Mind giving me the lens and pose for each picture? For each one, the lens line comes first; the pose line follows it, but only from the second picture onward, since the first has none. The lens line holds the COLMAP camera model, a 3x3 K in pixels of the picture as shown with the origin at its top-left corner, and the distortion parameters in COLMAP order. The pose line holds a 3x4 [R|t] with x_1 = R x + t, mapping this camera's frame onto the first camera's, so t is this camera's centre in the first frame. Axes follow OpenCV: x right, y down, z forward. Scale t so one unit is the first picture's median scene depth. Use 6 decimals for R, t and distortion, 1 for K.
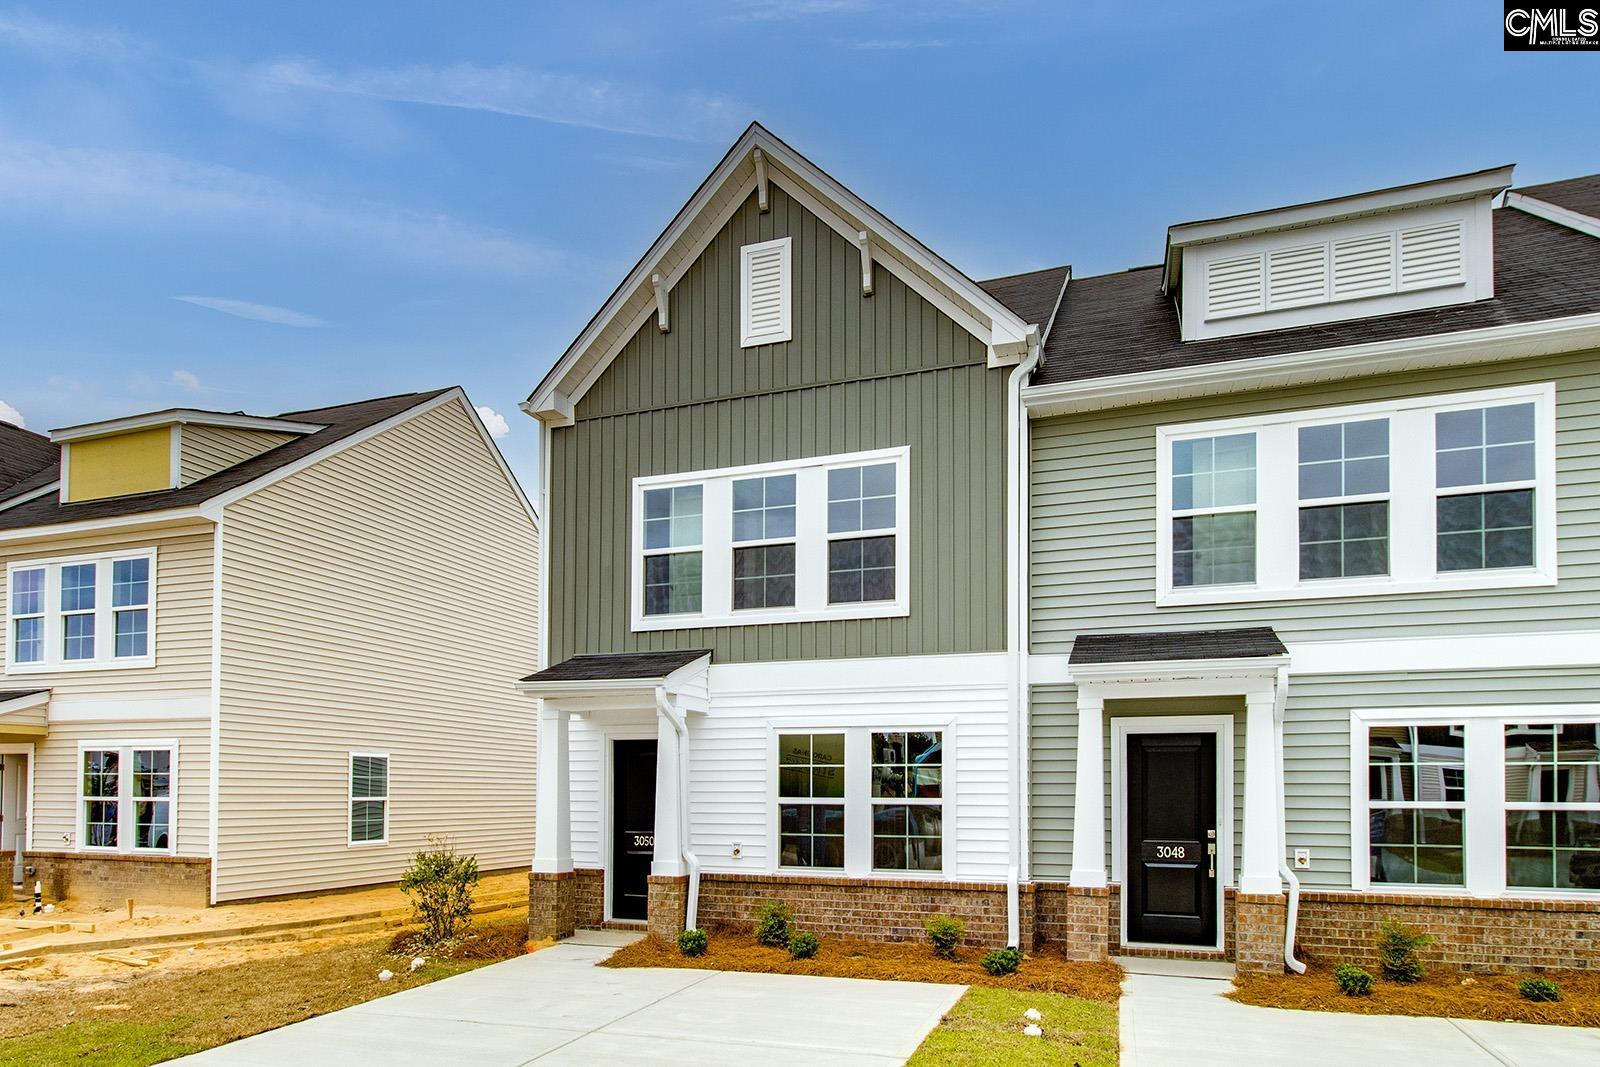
lens RADIAL K [[738.6, 0, 910.3], [0, 738.6, 488.1], [0, 0, 1]] dist [-0.000007, 0.000380]
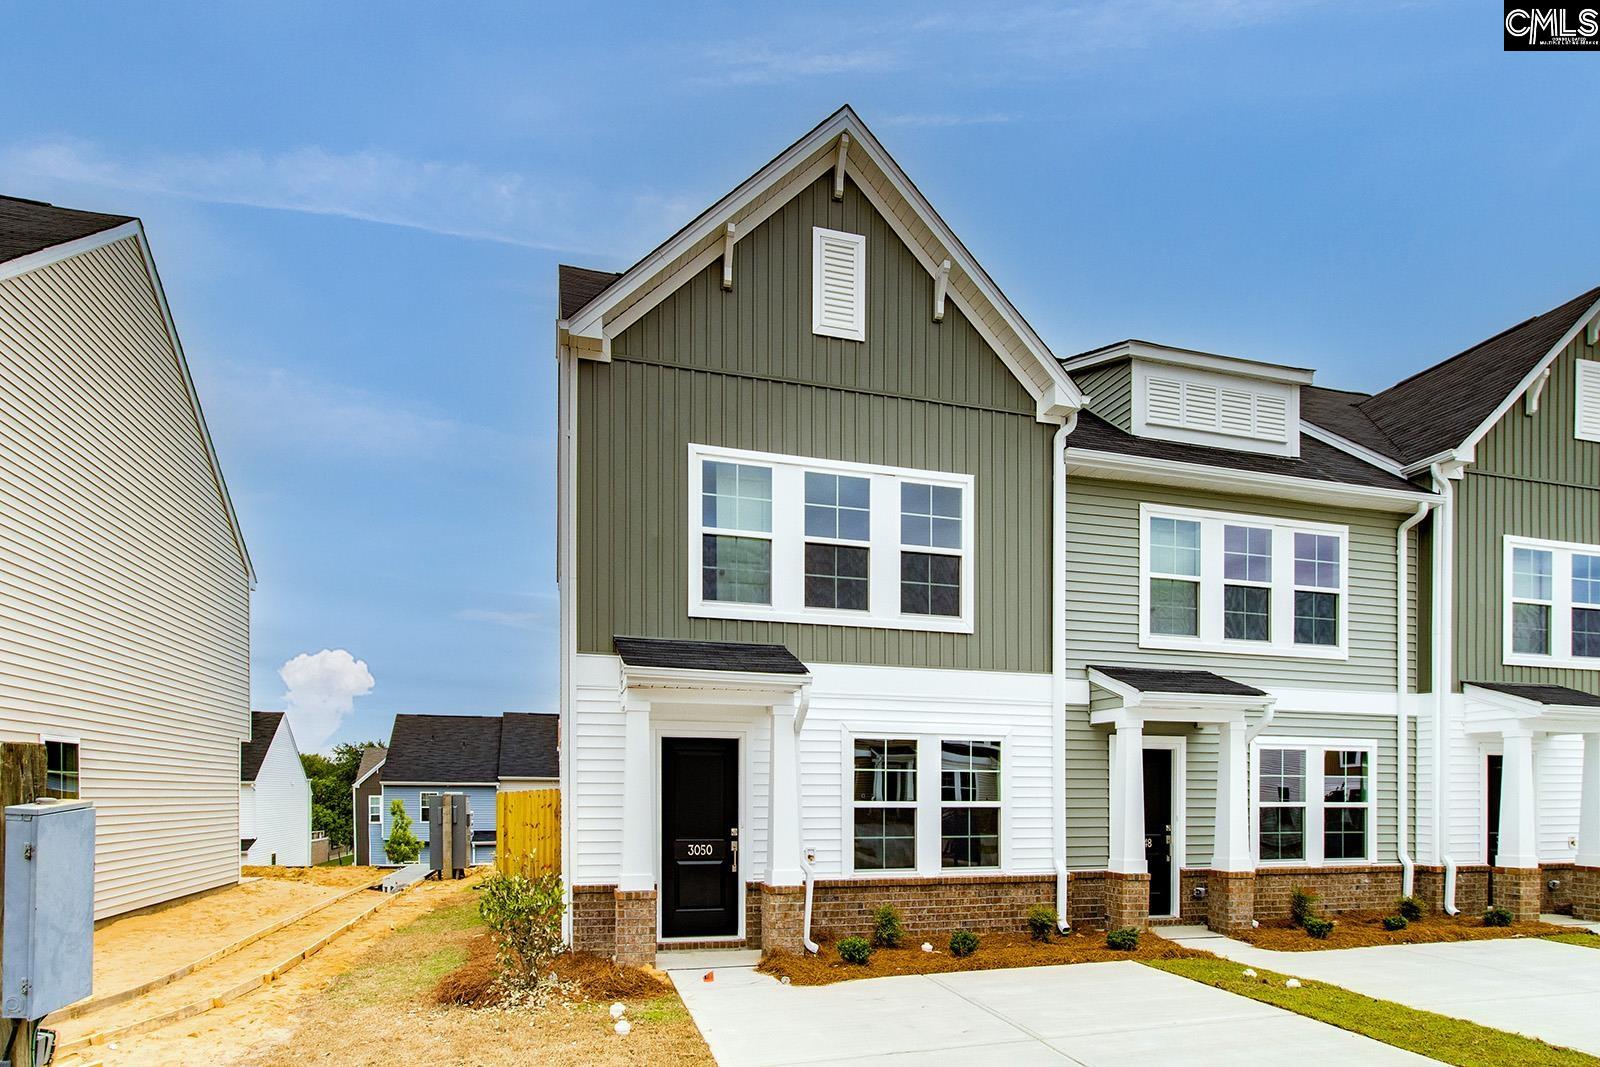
lens RADIAL K [[739.1, 0, 814.0], [0, 739.1, 502.8], [0, 0, 1]] dist [0.002842, 0.000182]
pose [[0.863508, 0.184221, 0.469486, -0.719814], [-0.191826, 0.980905, -0.032076, 0.062441], [-0.466430, -0.062362, 0.882357, 0.160370]]
